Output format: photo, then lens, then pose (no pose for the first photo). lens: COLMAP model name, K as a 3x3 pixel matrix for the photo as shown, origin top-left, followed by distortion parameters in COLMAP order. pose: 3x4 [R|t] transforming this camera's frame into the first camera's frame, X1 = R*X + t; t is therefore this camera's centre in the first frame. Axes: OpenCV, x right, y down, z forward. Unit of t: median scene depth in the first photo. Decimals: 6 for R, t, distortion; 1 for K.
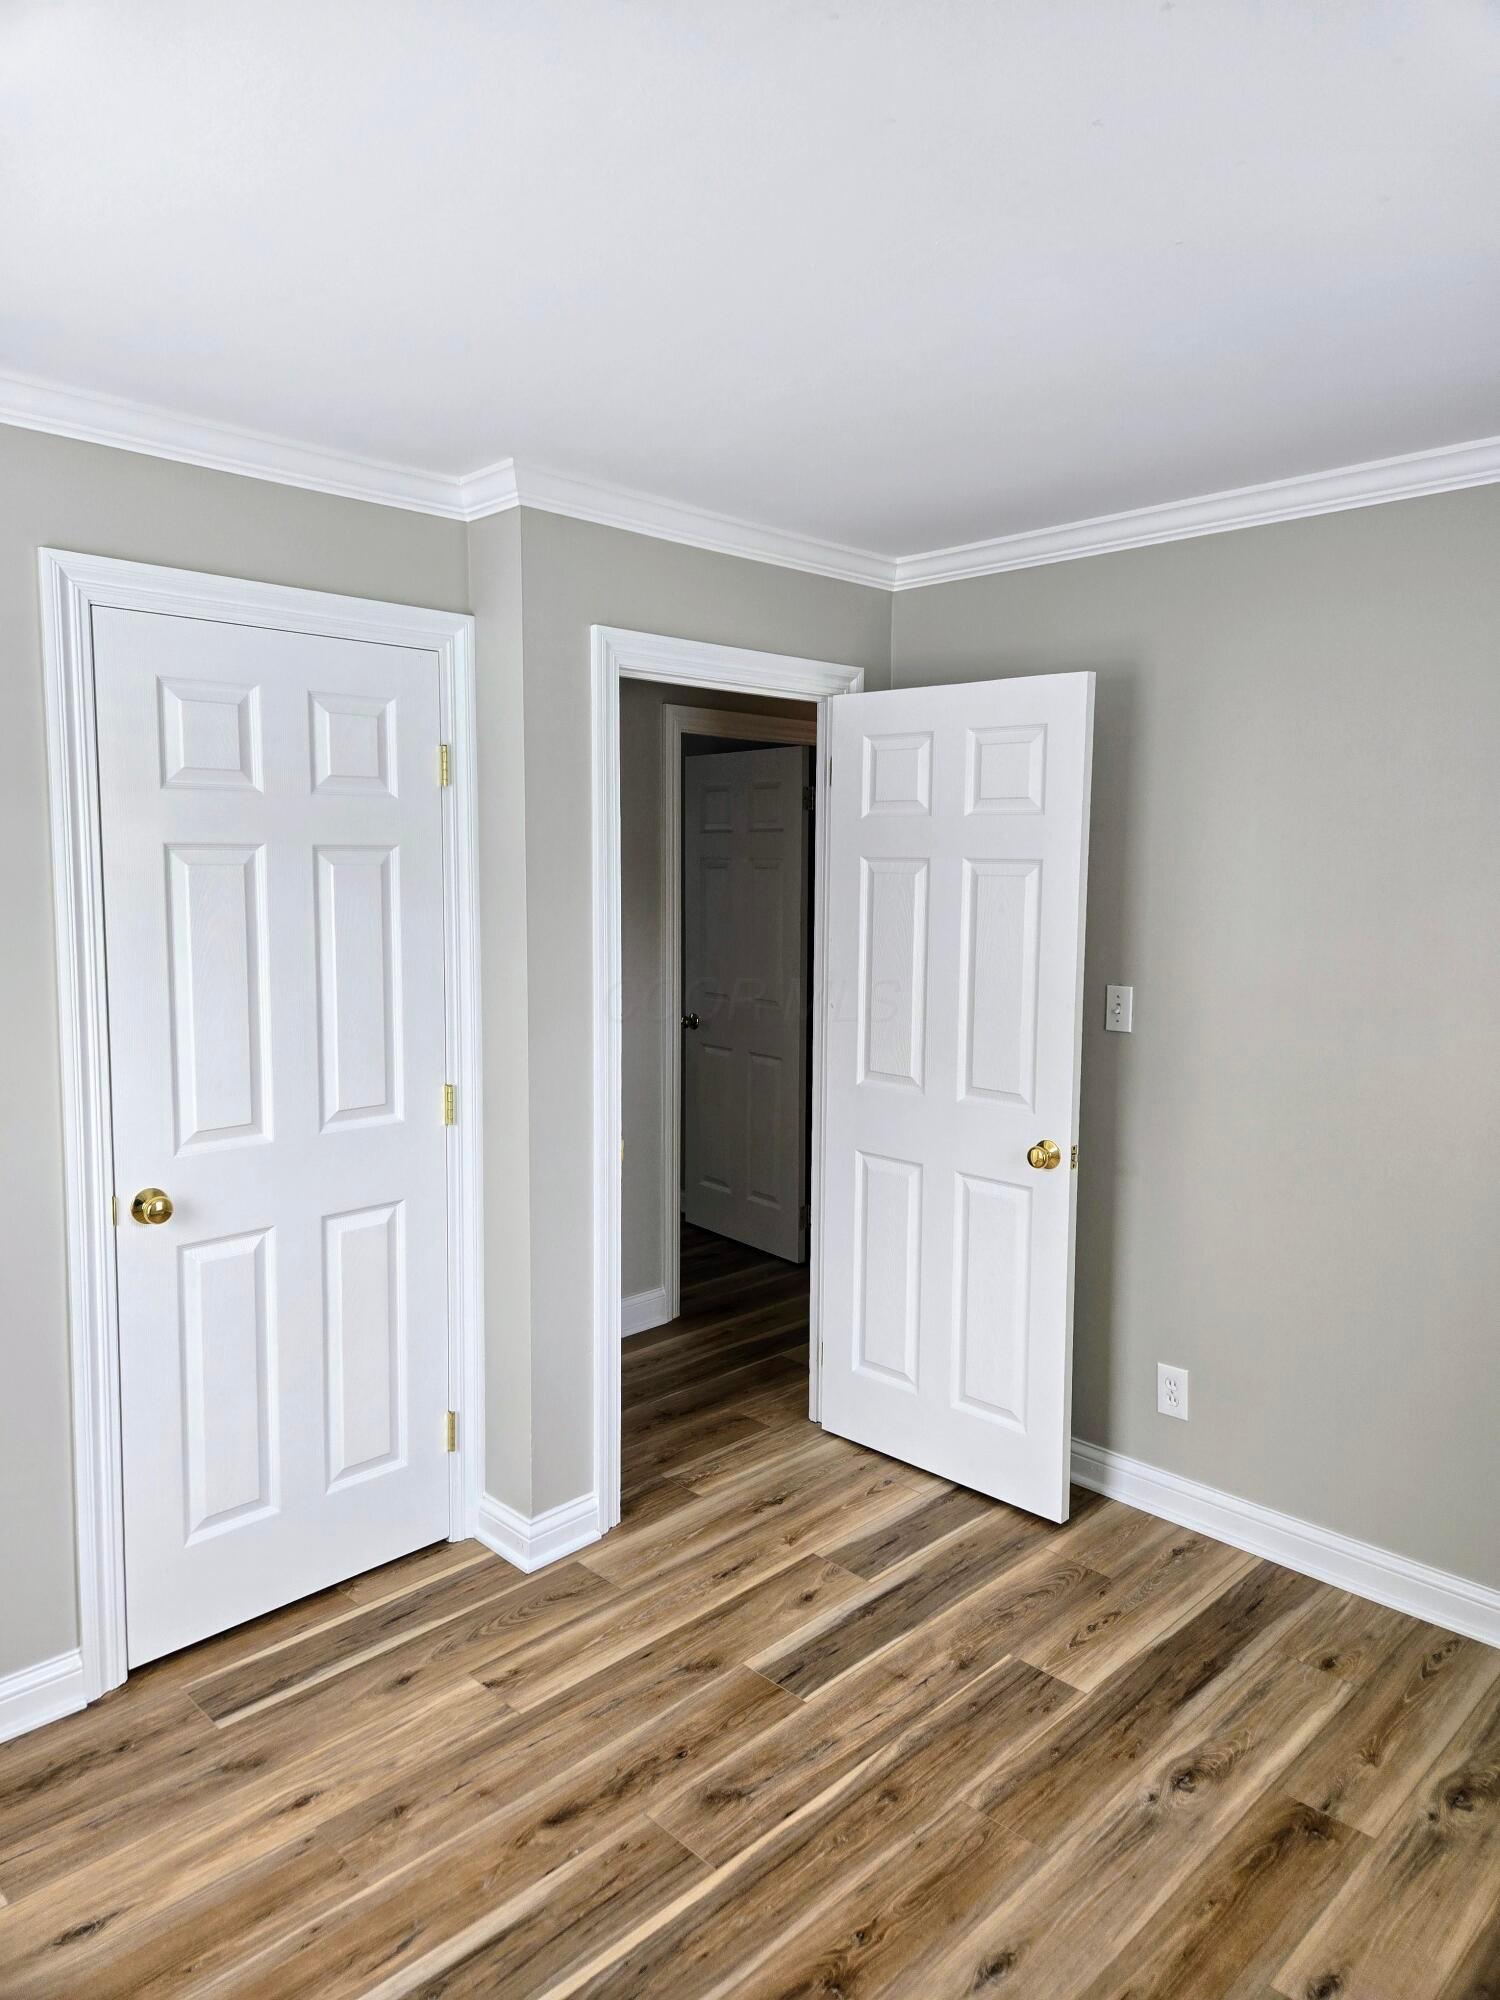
lens RADIAL K [[1344.0, 0, 747.1], [0, 1344.0, 1000.3], [0, 0, 1]] dist [0.041588, -0.031090]
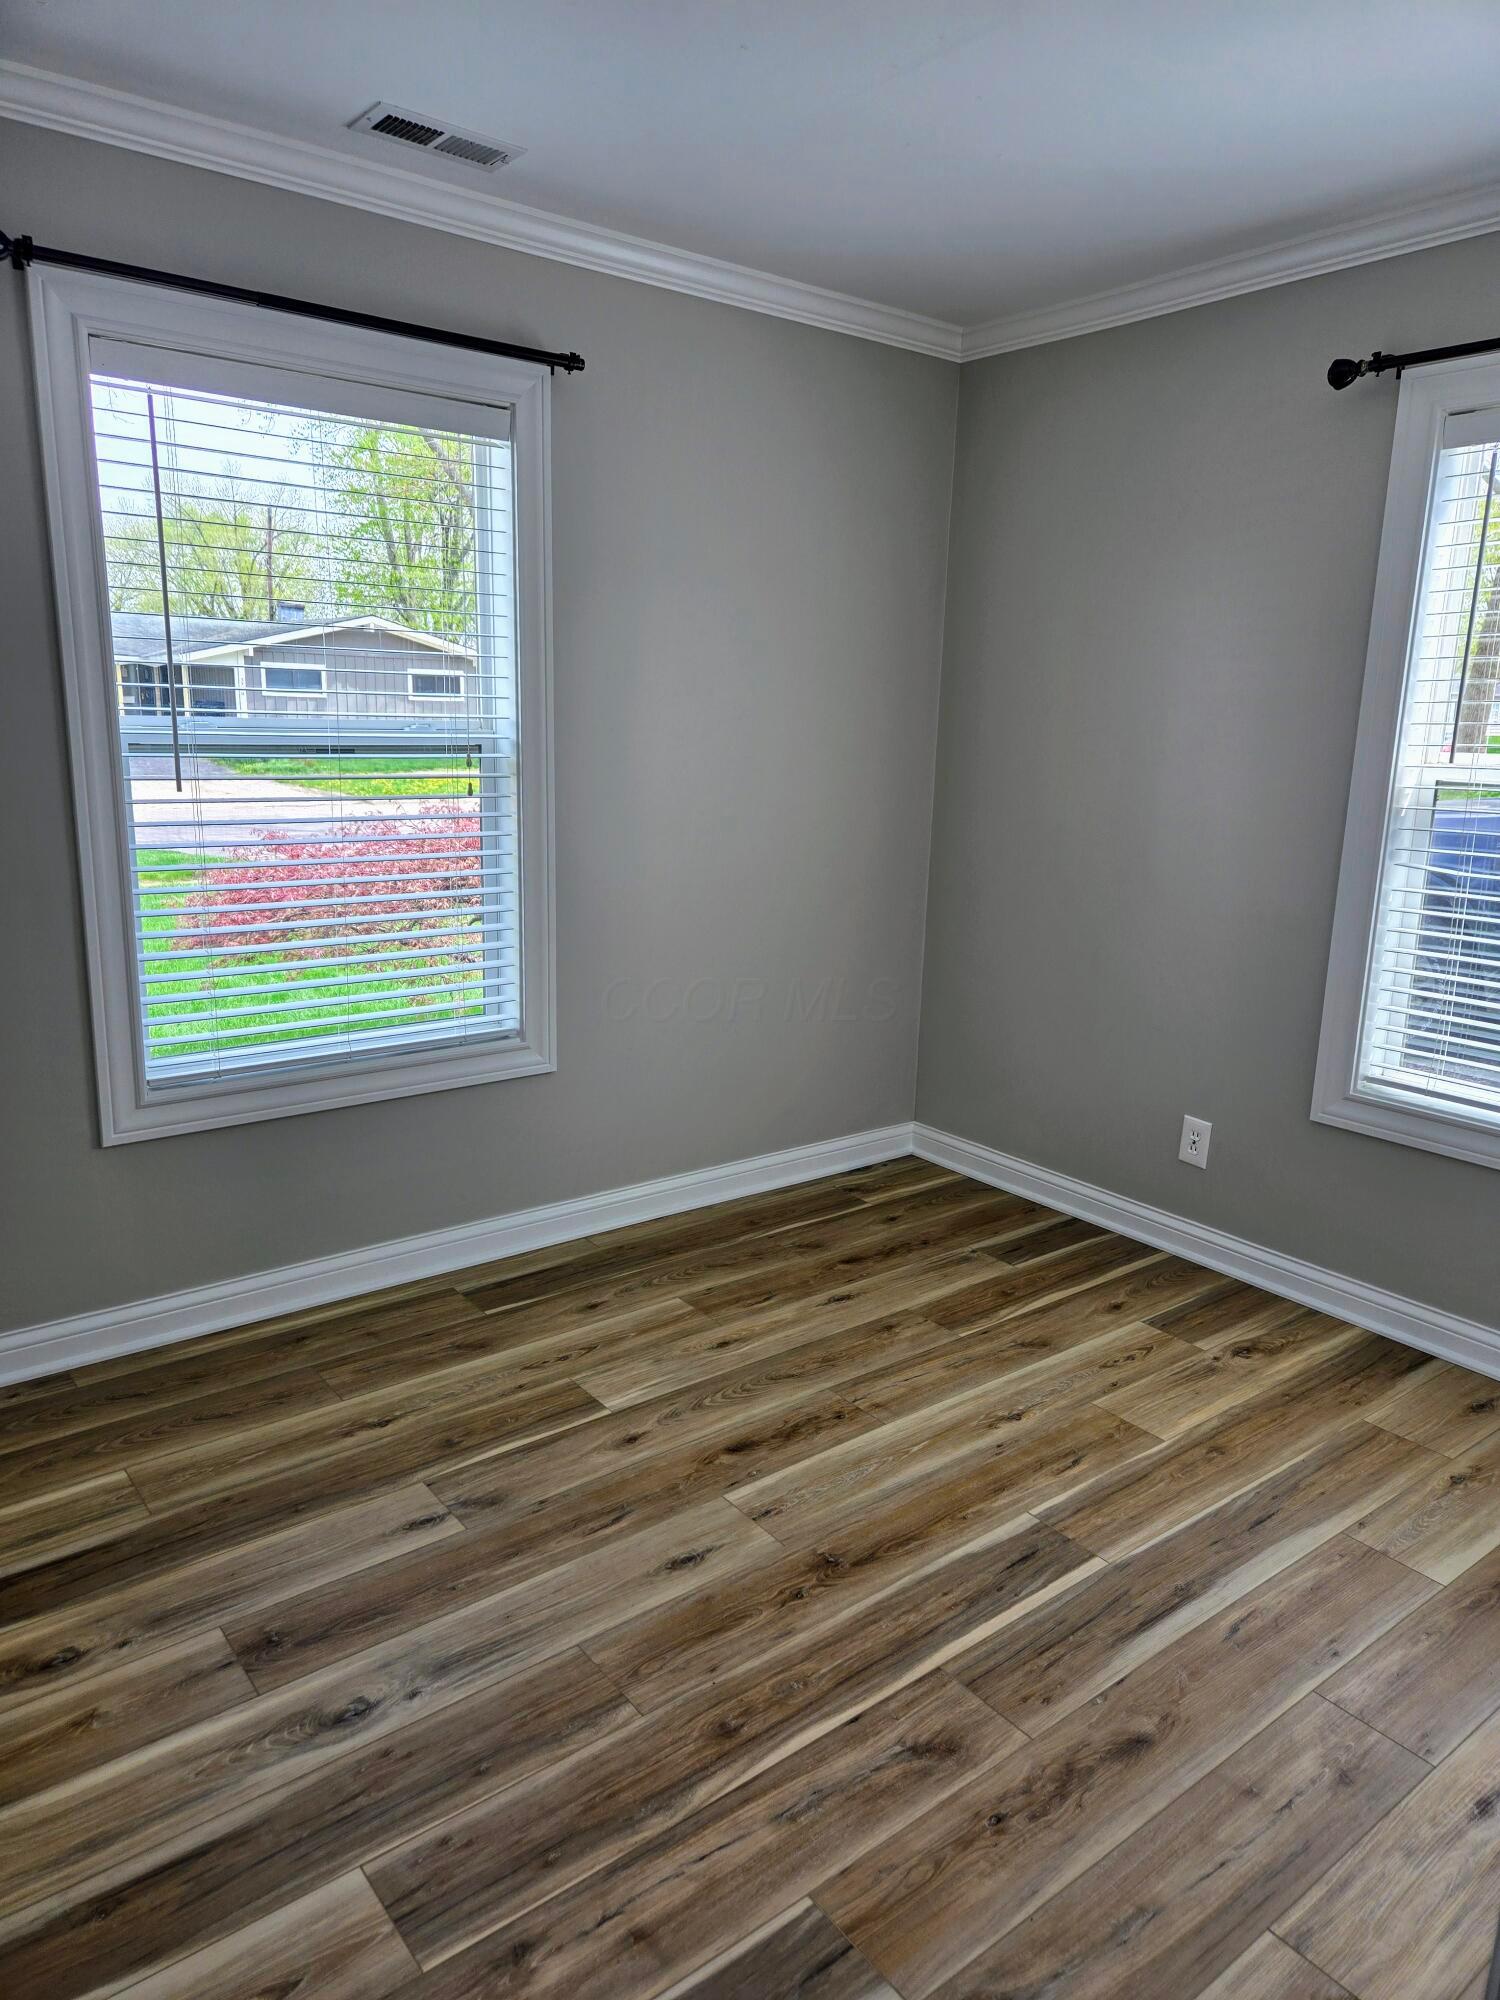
lens RADIAL K [[1344.0, 0, 750.7], [0, 1344.0, 1005.6], [0, 0, 1]] dist [0.041588, -0.031090]
pose [[-0.992318, -0.058715, 0.108896, 0.028624], [-0.020721, 0.946648, 0.321603, -0.080685], [-0.121969, 0.316876, -0.940592, 1.616830]]
